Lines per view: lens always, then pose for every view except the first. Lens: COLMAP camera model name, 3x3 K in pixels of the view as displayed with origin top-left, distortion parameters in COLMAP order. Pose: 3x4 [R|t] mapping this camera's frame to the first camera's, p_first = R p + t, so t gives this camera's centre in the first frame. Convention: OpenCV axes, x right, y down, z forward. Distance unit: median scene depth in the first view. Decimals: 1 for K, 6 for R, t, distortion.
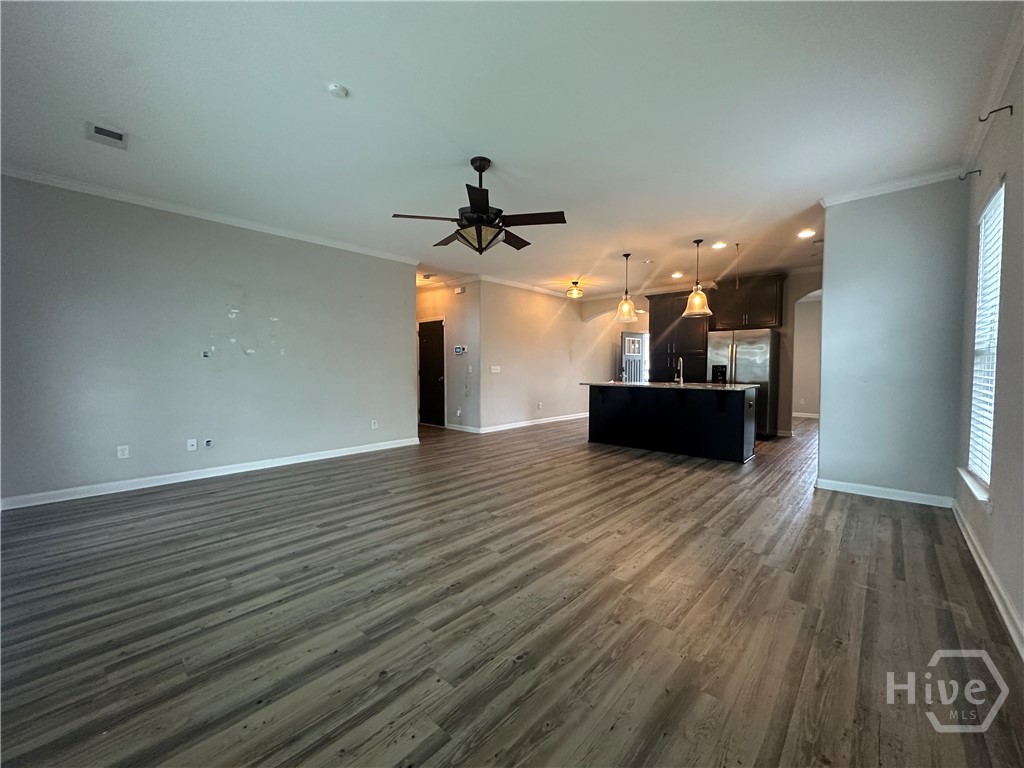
lens RADIAL K [[406.1, 0, 509.1], [0, 406.1, 379.9], [0, 0, 1]] dist [-0.008821, 0.001292]
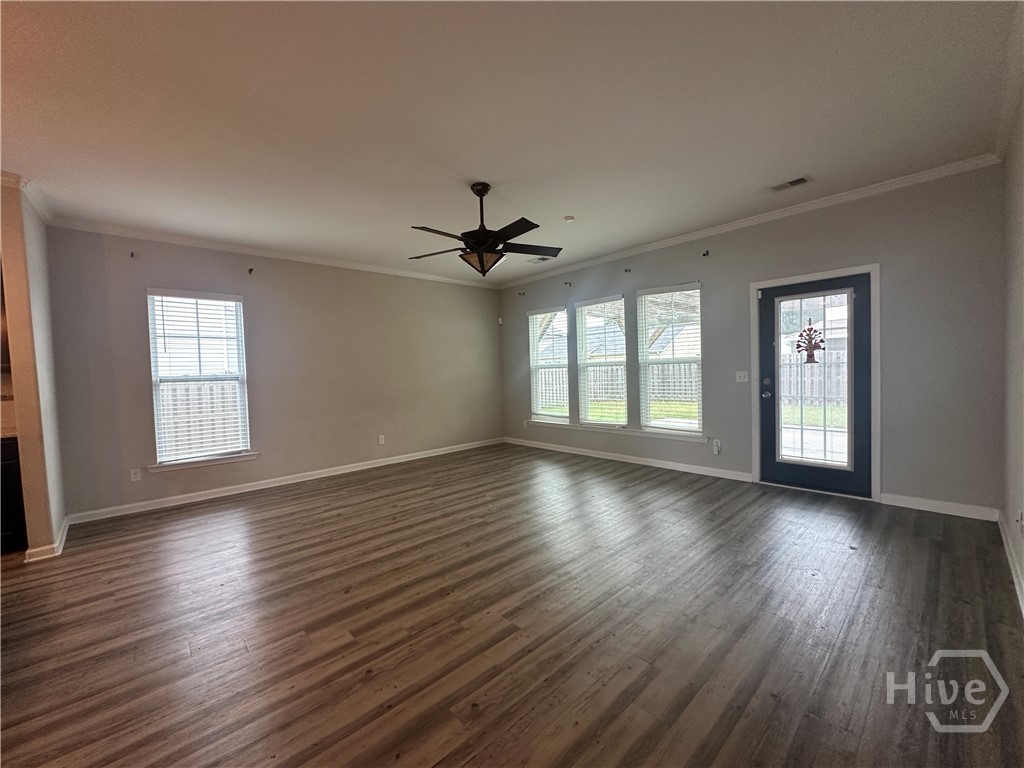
lens RADIAL K [[406.1, 0, 513.0], [0, 406.1, 387.3], [0, 0, 1]] dist [-0.008821, 0.001292]
pose [[-0.996617, 0.028554, 0.077068, -0.195079], [0.034197, 0.996751, 0.072929, -0.089230], [-0.074735, 0.075318, -0.994355, 1.858340]]
